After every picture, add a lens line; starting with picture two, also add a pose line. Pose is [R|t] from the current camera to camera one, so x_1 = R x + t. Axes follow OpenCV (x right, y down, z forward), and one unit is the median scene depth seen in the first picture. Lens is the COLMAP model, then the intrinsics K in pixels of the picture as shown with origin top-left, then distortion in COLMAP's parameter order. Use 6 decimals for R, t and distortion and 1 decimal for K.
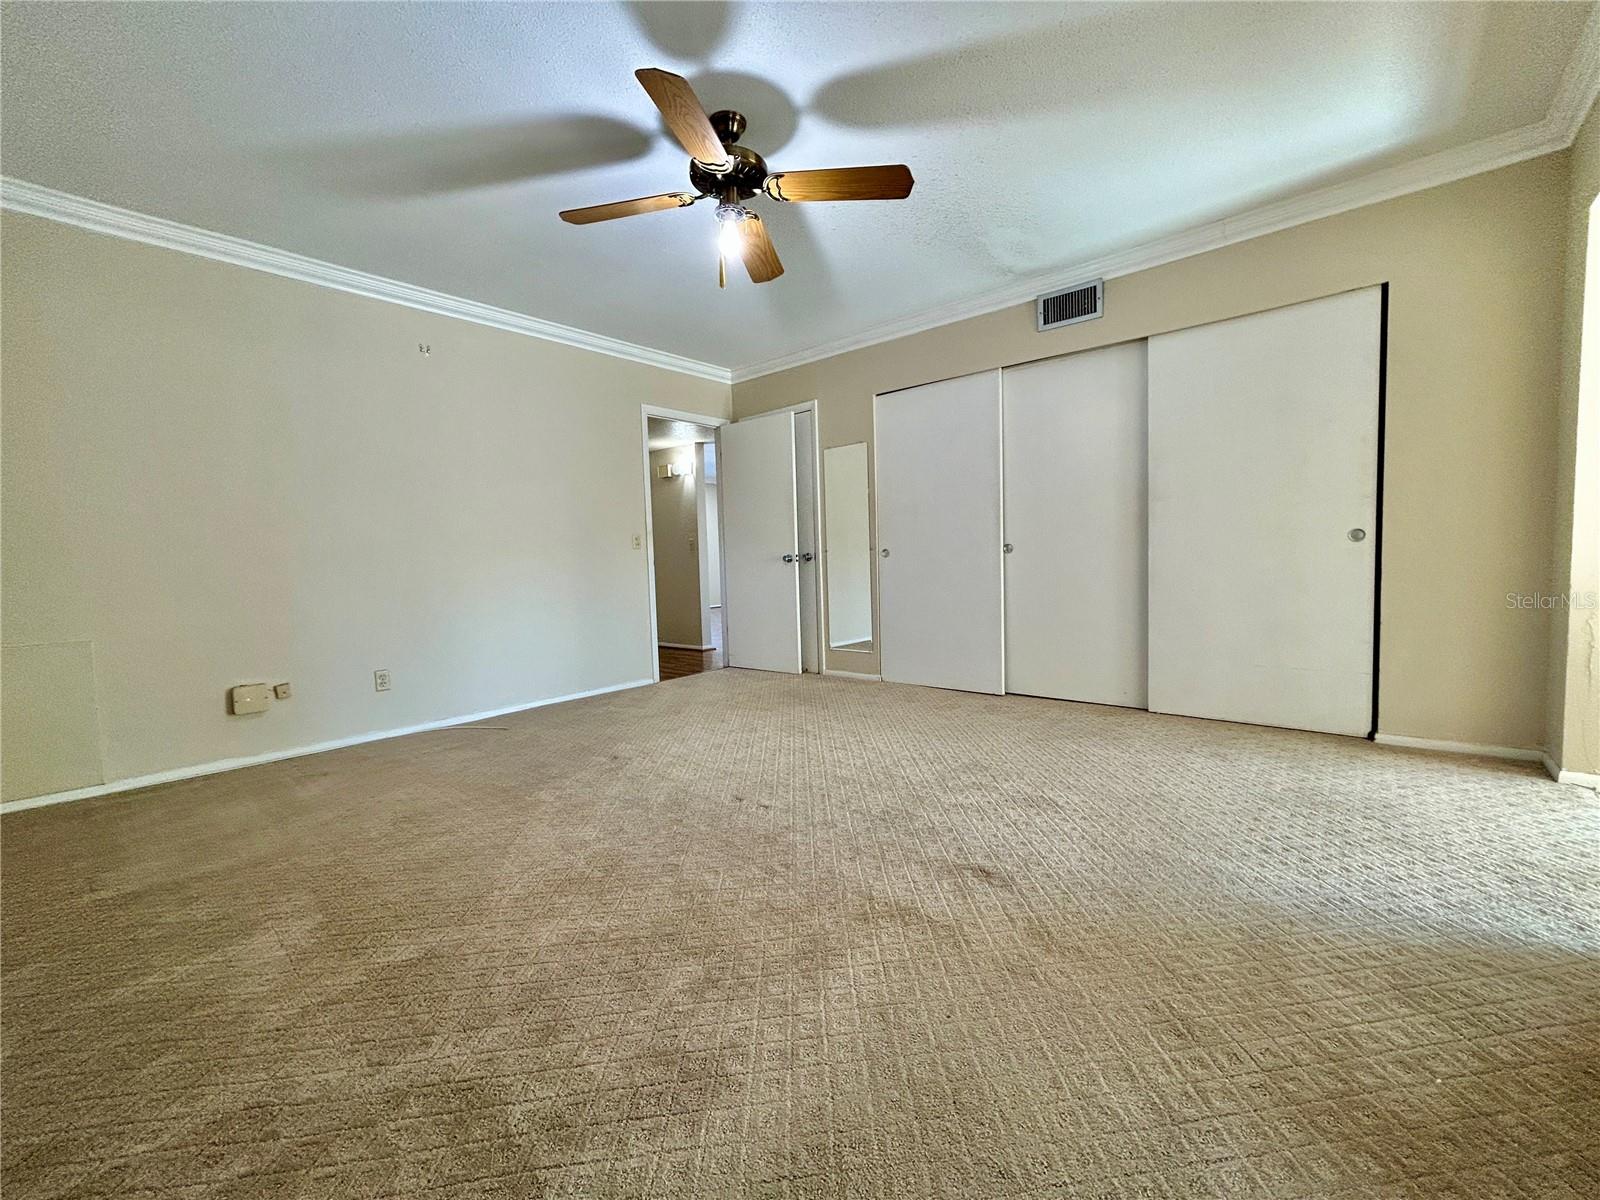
lens RADIAL K [[641.6, 0, 795.5], [0, 641.6, 598.6], [0, 0, 1]] dist [-0.001062, -0.000068]
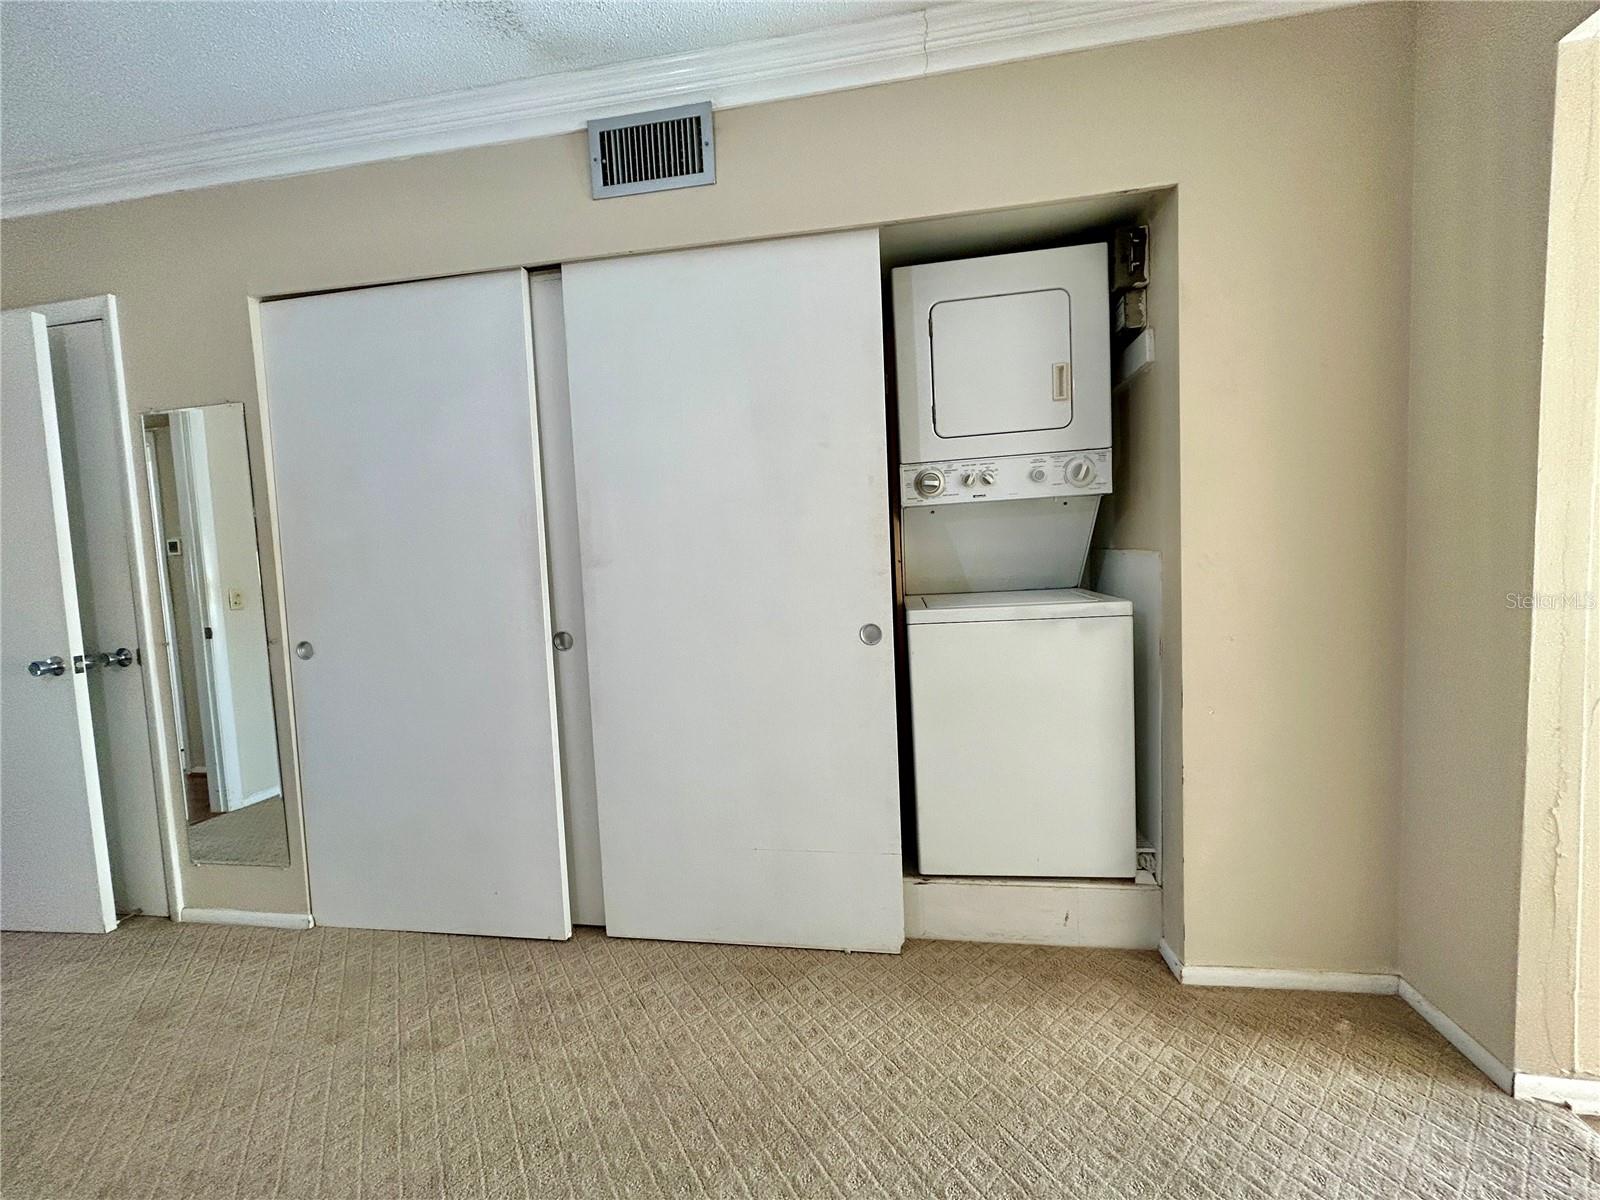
lens RADIAL K [[639.5, 0, 792.4], [0, 639.5, 599.6], [0, 0, 1]] dist [0.001652, -0.000040]
pose [[0.849823, -0.041537, 0.525429, 0.224953], [0.051237, 0.998679, -0.003922, -0.099645], [-0.524572, 0.030254, 0.850829, 0.489517]]
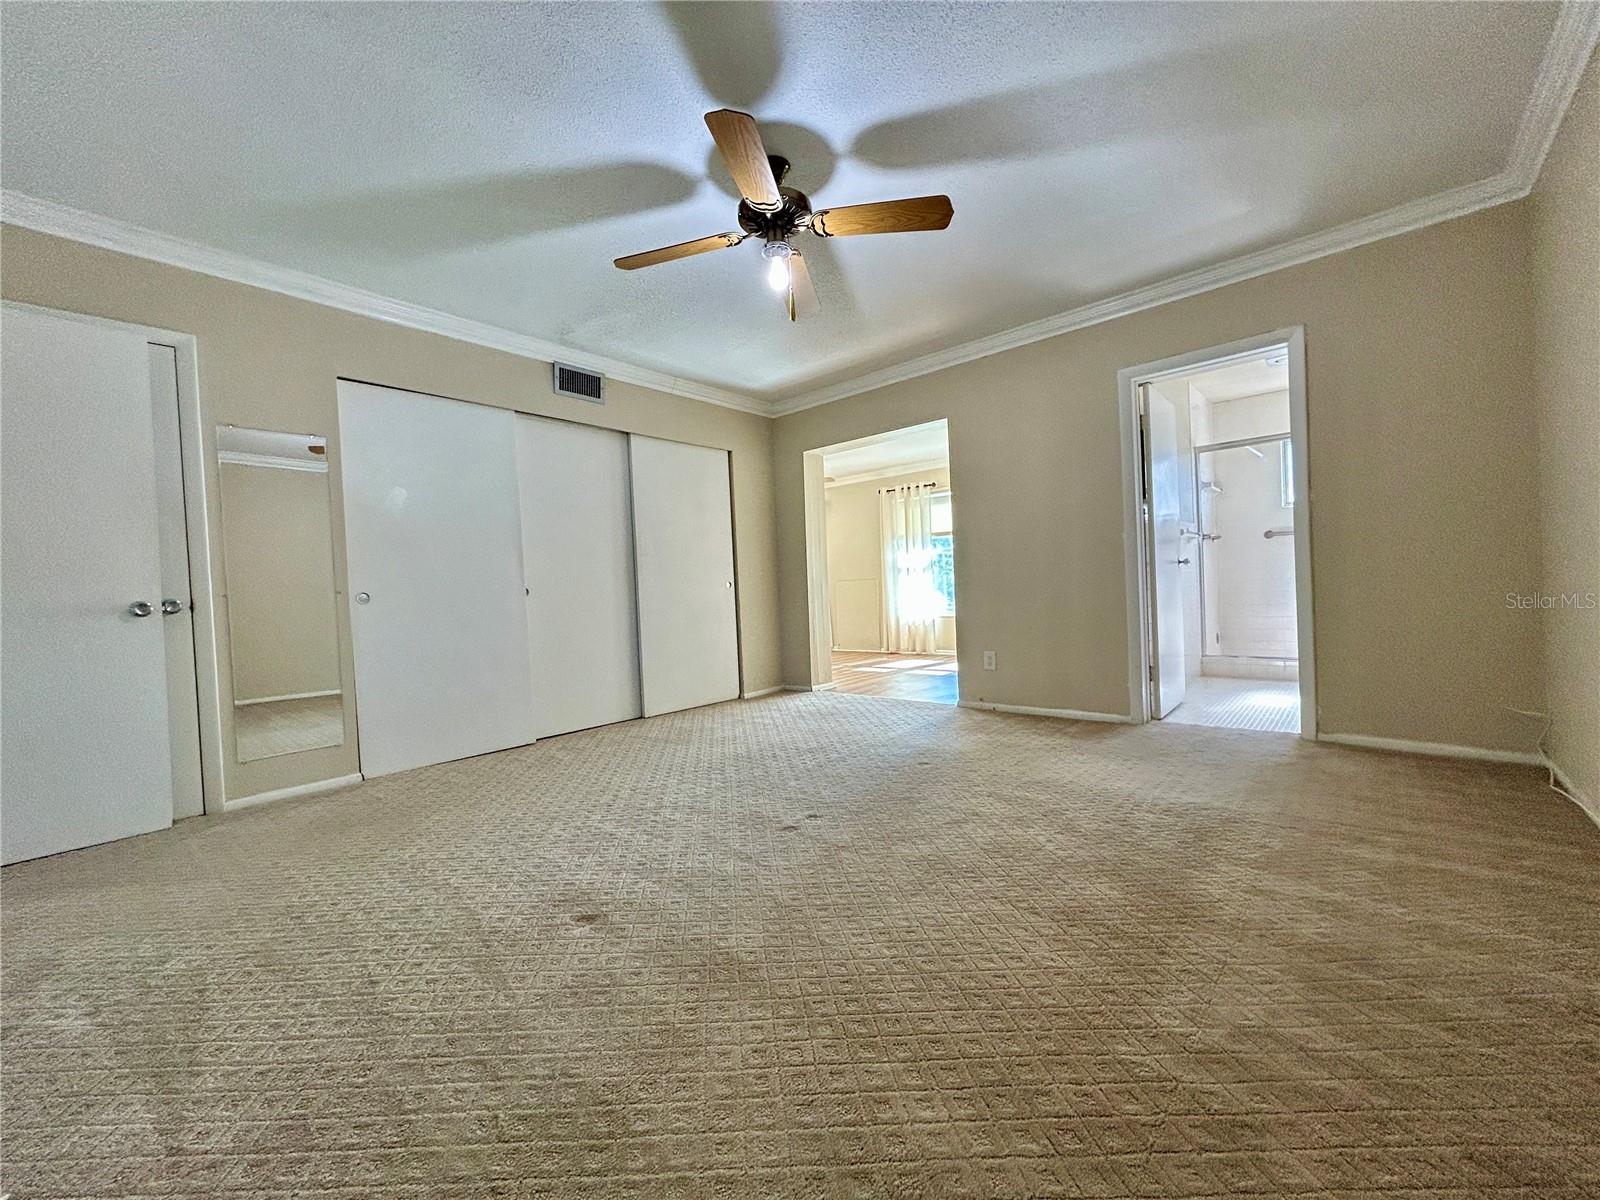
lens RADIAL K [[639.5, 0, 792.4], [0, 639.5, 599.6], [0, 0, 1]] dist [0.001652, -0.000040]
pose [[0.017231, 0.014144, 0.999751, -0.649207], [0.105247, 0.994319, -0.015881, -0.008262], [-0.994297, 0.105495, 0.015644, 0.580232]]
